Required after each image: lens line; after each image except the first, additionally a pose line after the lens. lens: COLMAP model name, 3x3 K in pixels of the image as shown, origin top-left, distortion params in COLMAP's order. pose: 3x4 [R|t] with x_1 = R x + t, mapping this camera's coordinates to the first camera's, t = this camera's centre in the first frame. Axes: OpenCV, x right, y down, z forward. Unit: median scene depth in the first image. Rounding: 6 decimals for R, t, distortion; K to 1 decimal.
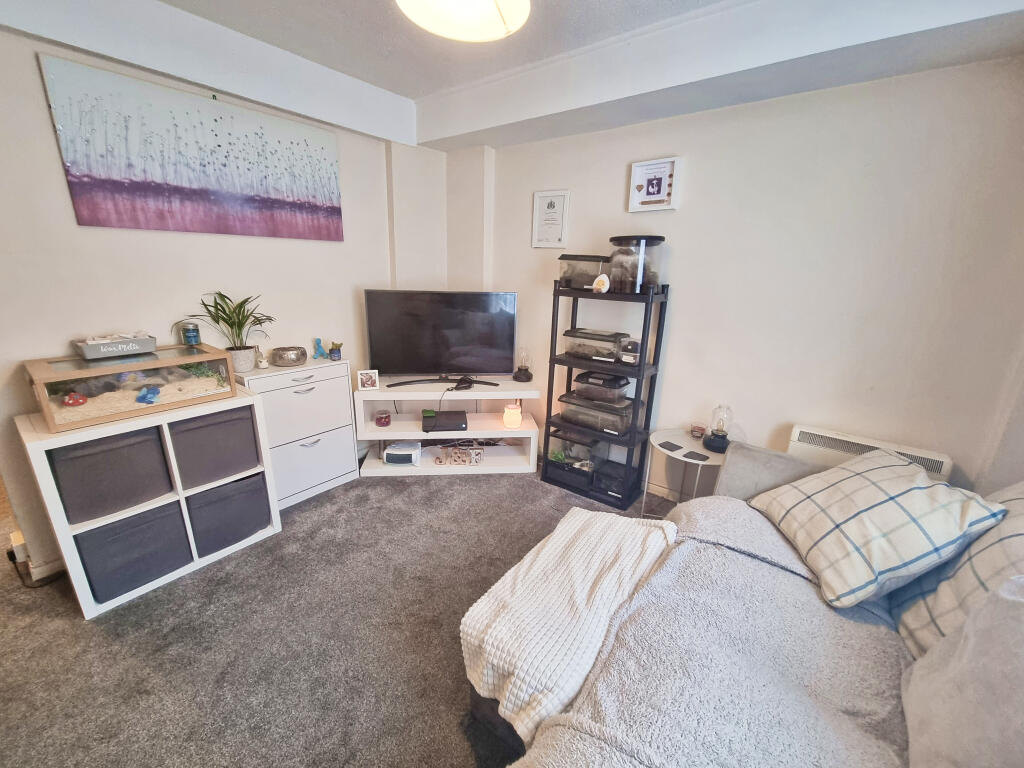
lens RADIAL K [[433.4, 0, 504.0], [0, 433.4, 390.0], [0, 0, 1]] dist [0.019050, 0.000013]
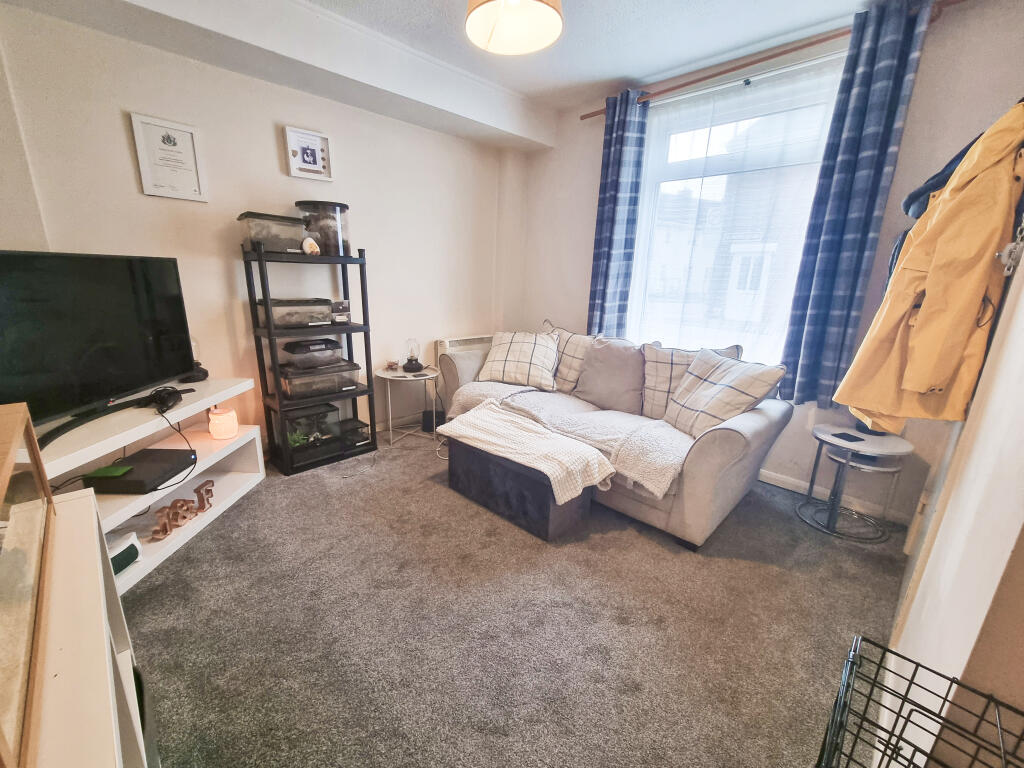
lens RADIAL K [[433.4, 0, 504.0], [0, 433.4, 390.0], [0, 0, 1]] dist [0.019050, 0.000013]
pose [[0.127859, -0.285252, 0.949886, -0.748126], [0.255537, 0.934886, 0.246351, -0.068334], [-0.958307, 0.211232, 0.192426, 0.436975]]
